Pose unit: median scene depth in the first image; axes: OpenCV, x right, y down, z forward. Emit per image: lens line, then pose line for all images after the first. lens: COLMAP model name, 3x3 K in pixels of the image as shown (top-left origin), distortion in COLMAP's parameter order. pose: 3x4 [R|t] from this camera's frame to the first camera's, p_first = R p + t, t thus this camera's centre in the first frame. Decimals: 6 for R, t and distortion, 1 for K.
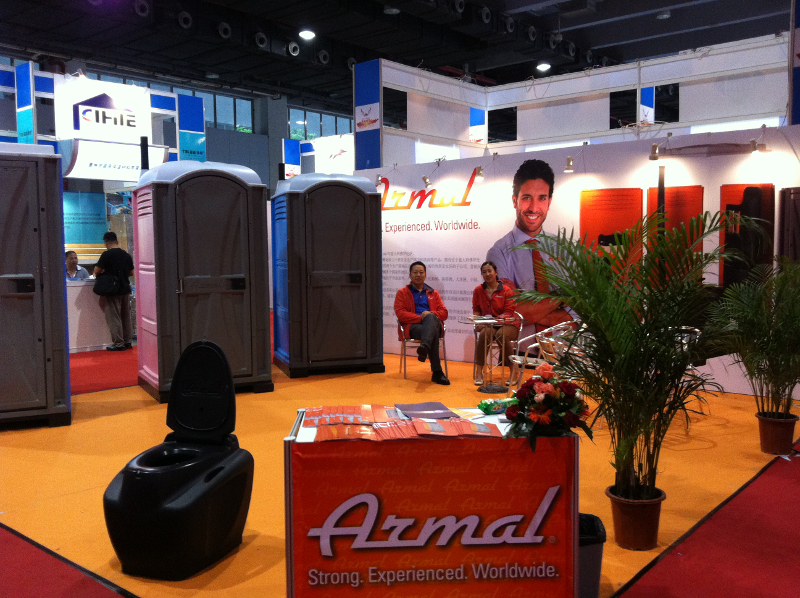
lens RADIAL K [[754.4, 0, 405.6], [0, 754.4, 295.3], [0, 0, 1]] dist [0.092109, -0.204686]
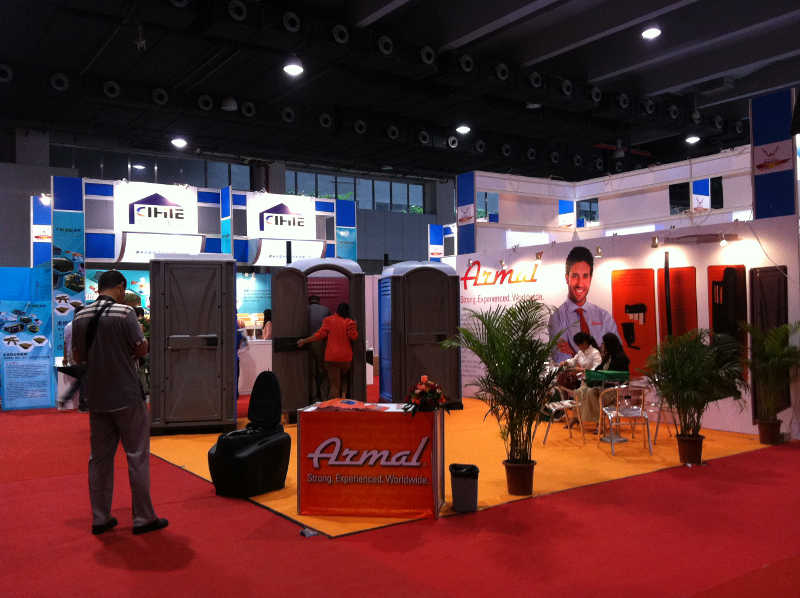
lens RADIAL K [[754.4, 0, 405.6], [0, 754.4, 295.3], [0, 0, 1]] dist [0.092109, -0.204686]
pose [[0.967694, -0.013326, -0.251776, 0.206132], [-0.008312, 0.996373, -0.084683, 0.014821], [0.251992, 0.084040, 0.964073, -0.306563]]
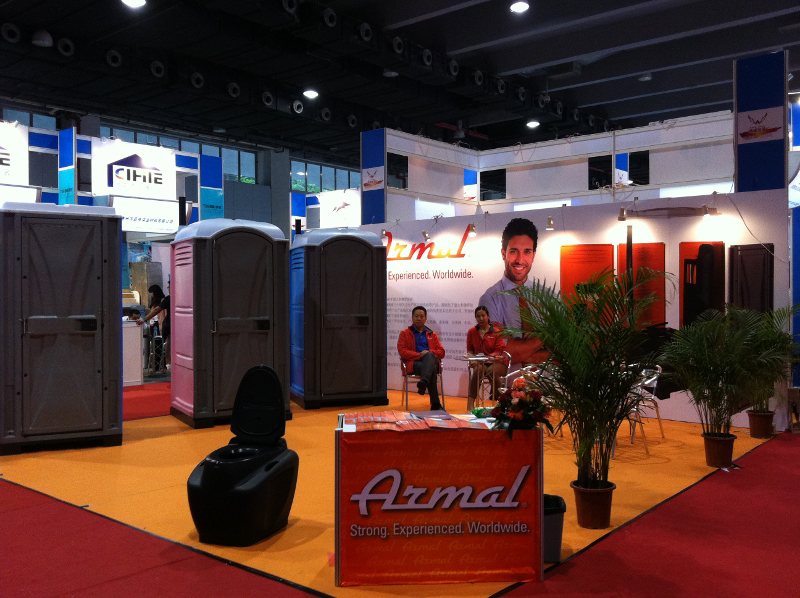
lens RADIAL K [[754.4, 0, 405.6], [0, 754.4, 295.3], [0, 0, 1]] dist [0.092109, -0.204686]
pose [[0.999949, 0.005500, 0.008519, -0.012695], [-0.004975, 0.998154, -0.060530, 0.007305], [-0.008836, 0.060484, 0.998130, -0.131097]]
